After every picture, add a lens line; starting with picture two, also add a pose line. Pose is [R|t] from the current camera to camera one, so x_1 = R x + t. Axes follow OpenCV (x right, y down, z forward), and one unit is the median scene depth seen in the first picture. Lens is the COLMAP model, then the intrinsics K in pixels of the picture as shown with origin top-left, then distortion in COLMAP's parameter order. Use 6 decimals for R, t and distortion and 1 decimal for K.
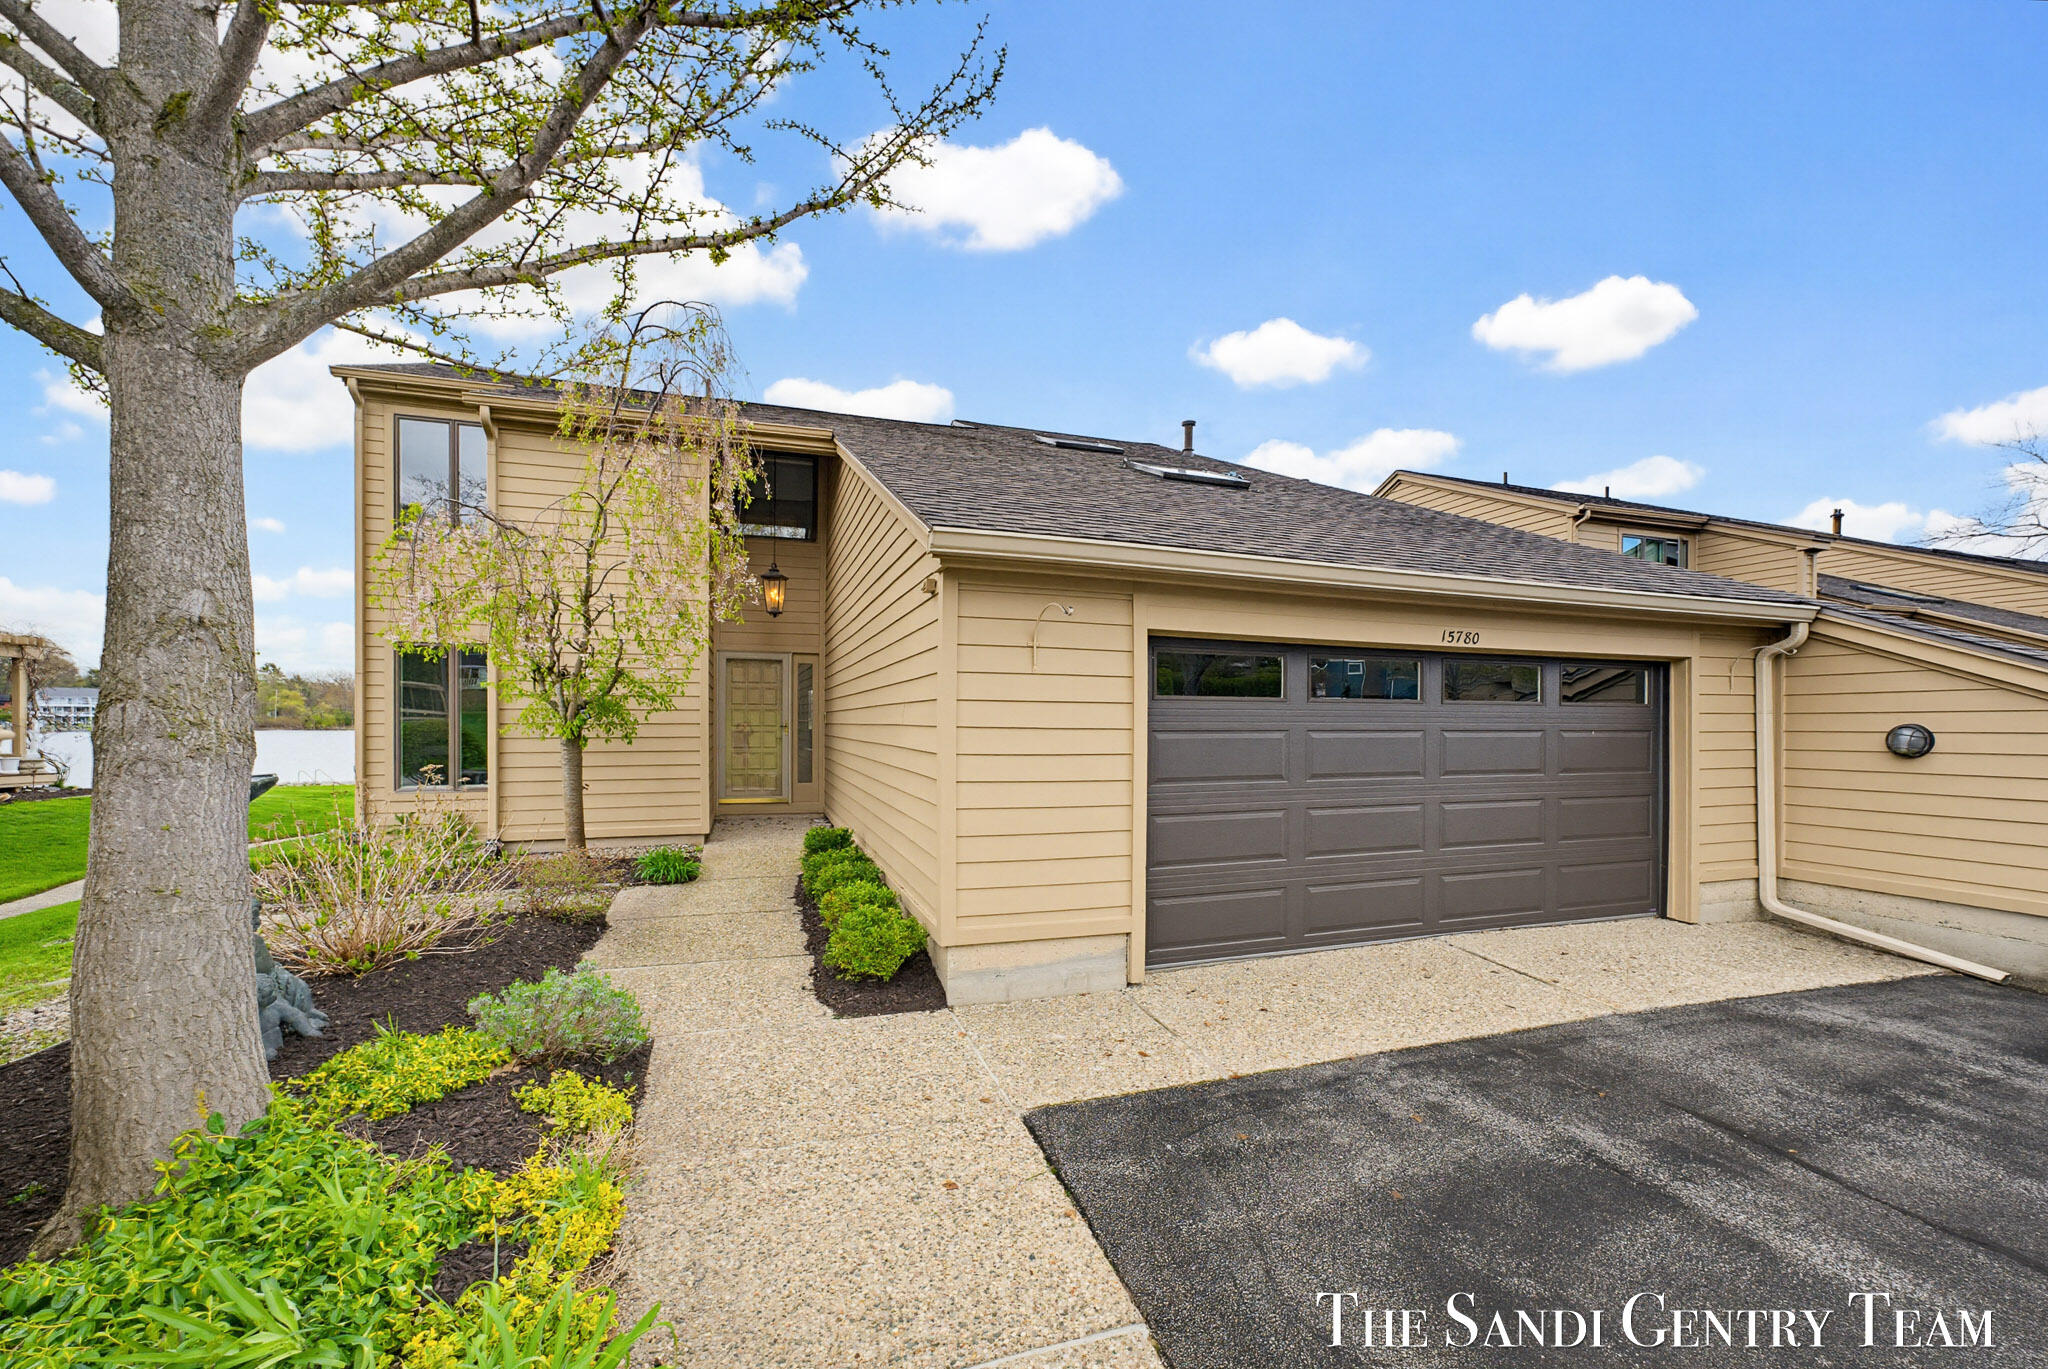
lens RADIAL K [[823.1, 0, 1030.9], [0, 823.1, 730.1], [0, 0, 1]] dist [-0.018031, 0.015007]
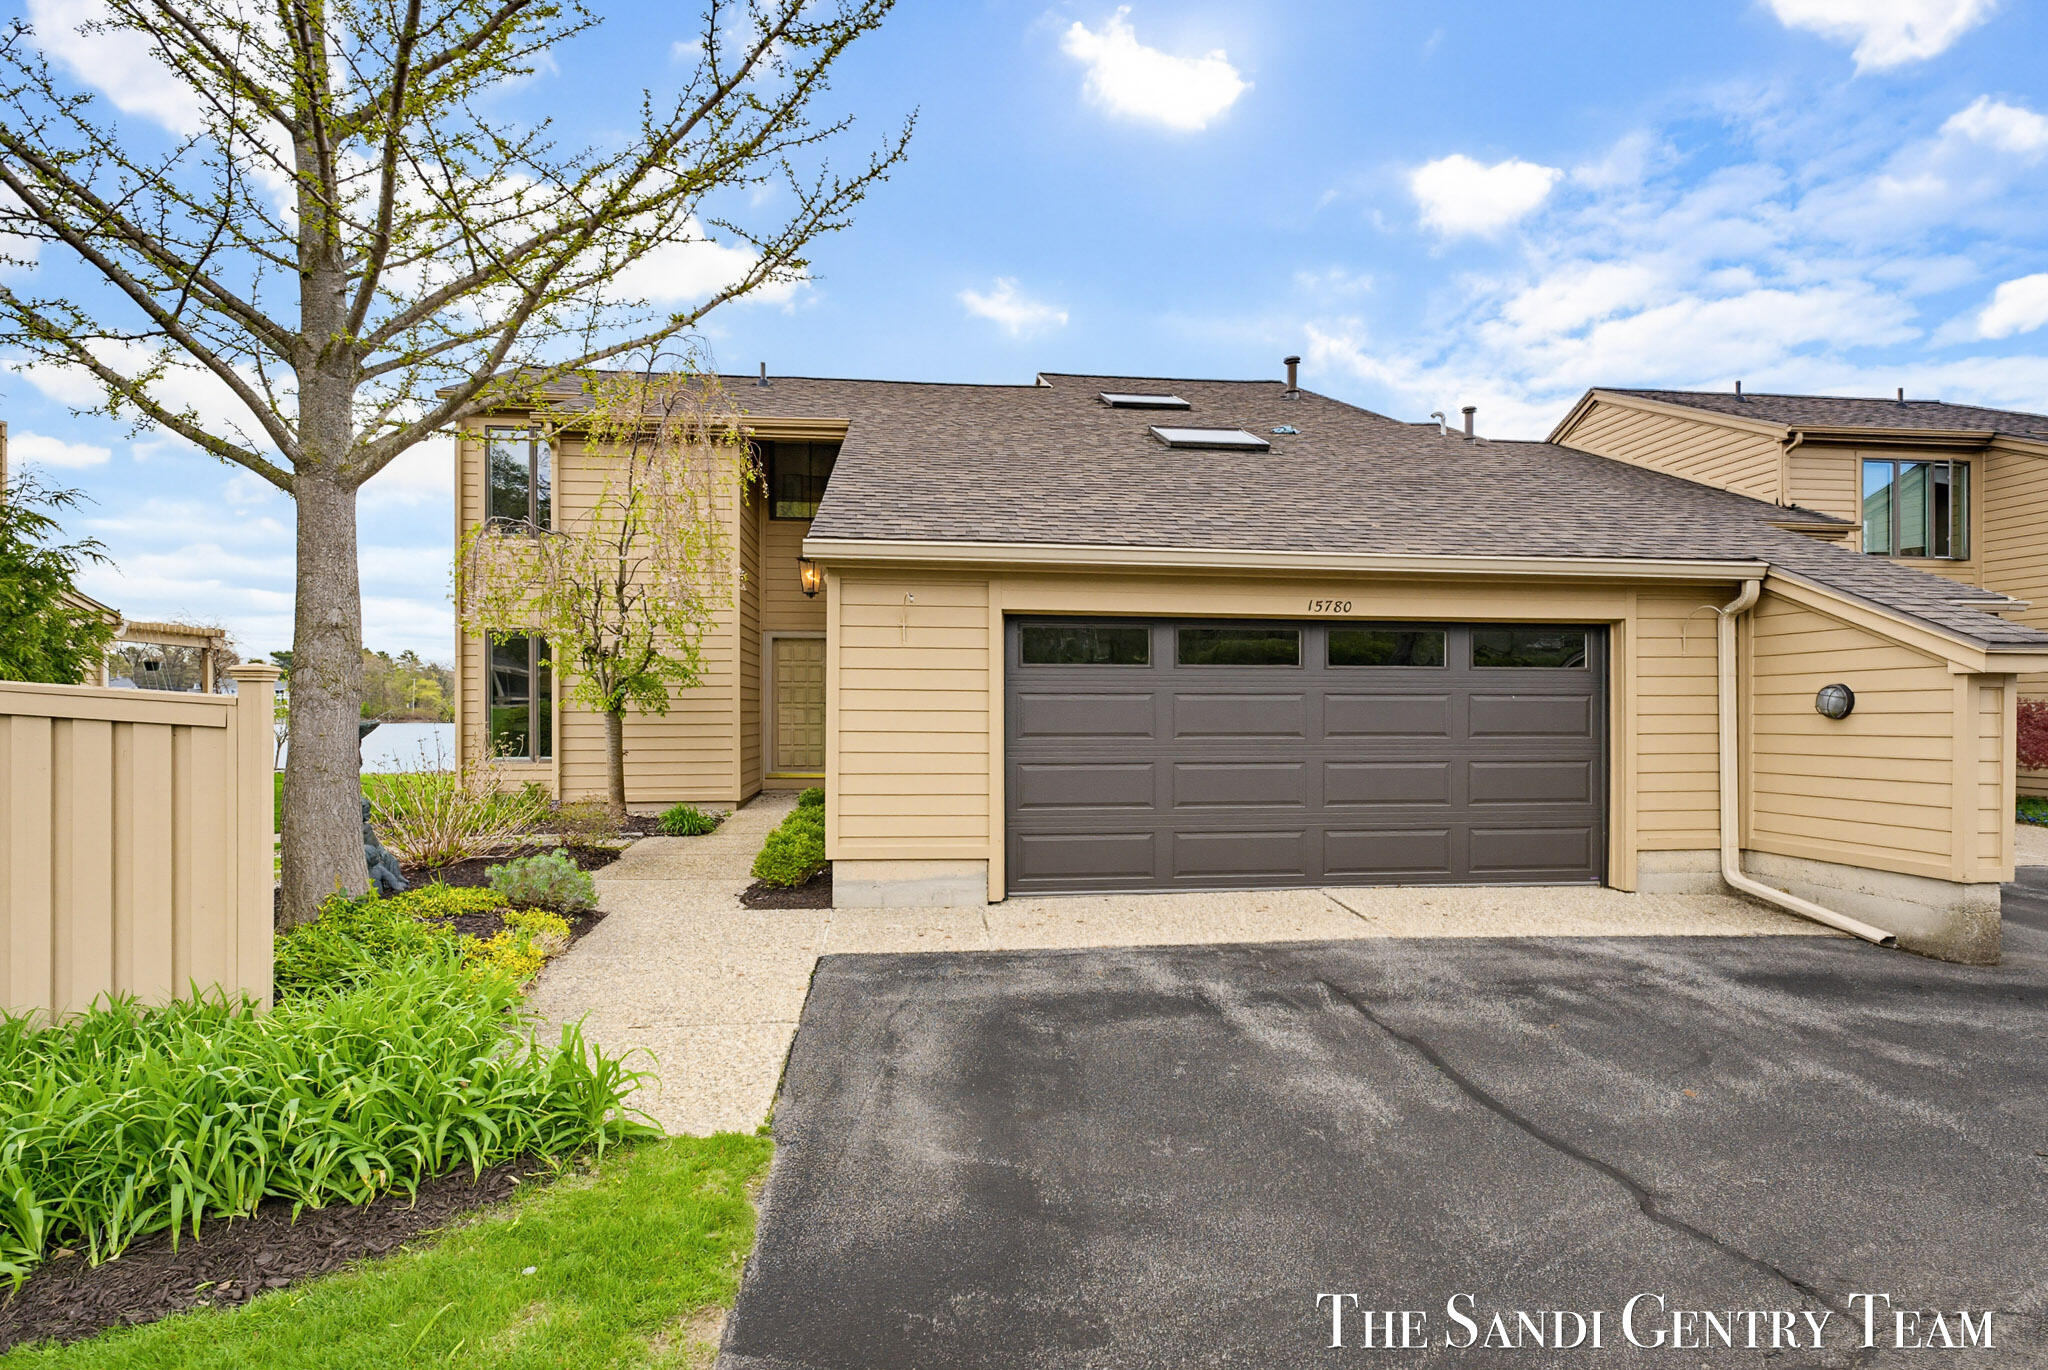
lens RADIAL K [[1030.6, 0, 1030.5], [0, 1030.6, 721.4], [0, 0, 1]] dist [-0.000012, 0.000145]
pose [[0.979262, -0.001980, -0.202589, 0.477949], [0.002120, 0.999998, 0.000475, 0.041369], [0.202588, -0.000895, 0.979264, -0.461936]]
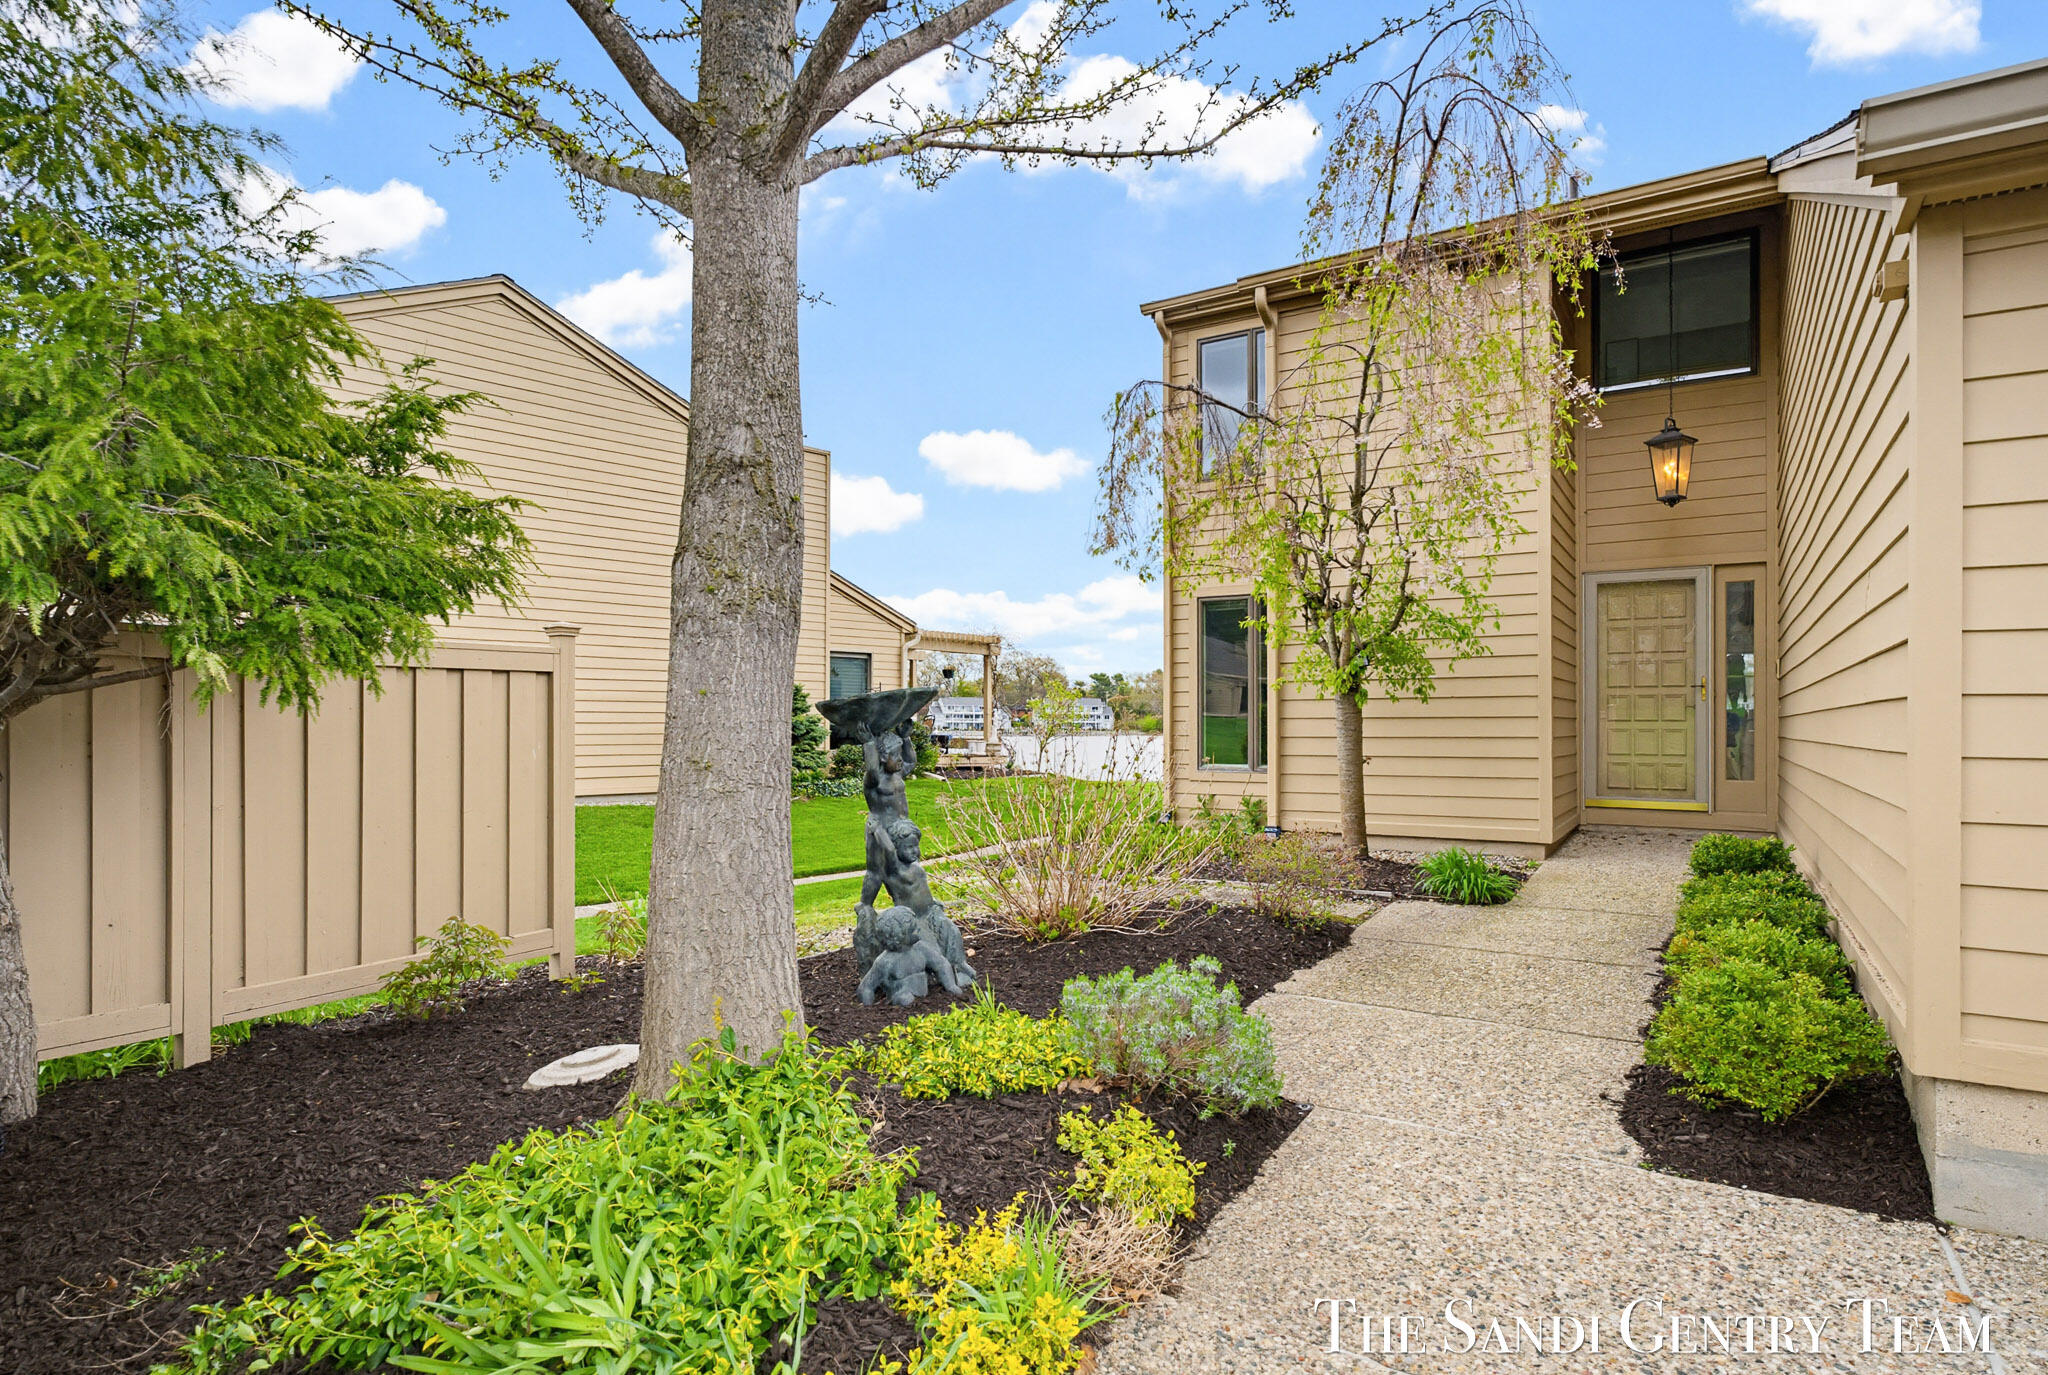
lens RADIAL K [[1099.5, 0, 1029.5], [0, 1099.5, 719.4], [0, 0, 1]] dist [-0.016728, 0.009078]
pose [[0.629896, -0.008746, -0.776630, 0.041555], [-0.002923, 0.999903, -0.013631, 0.075688], [0.776674, 0.010856, 0.629810, 0.244904]]
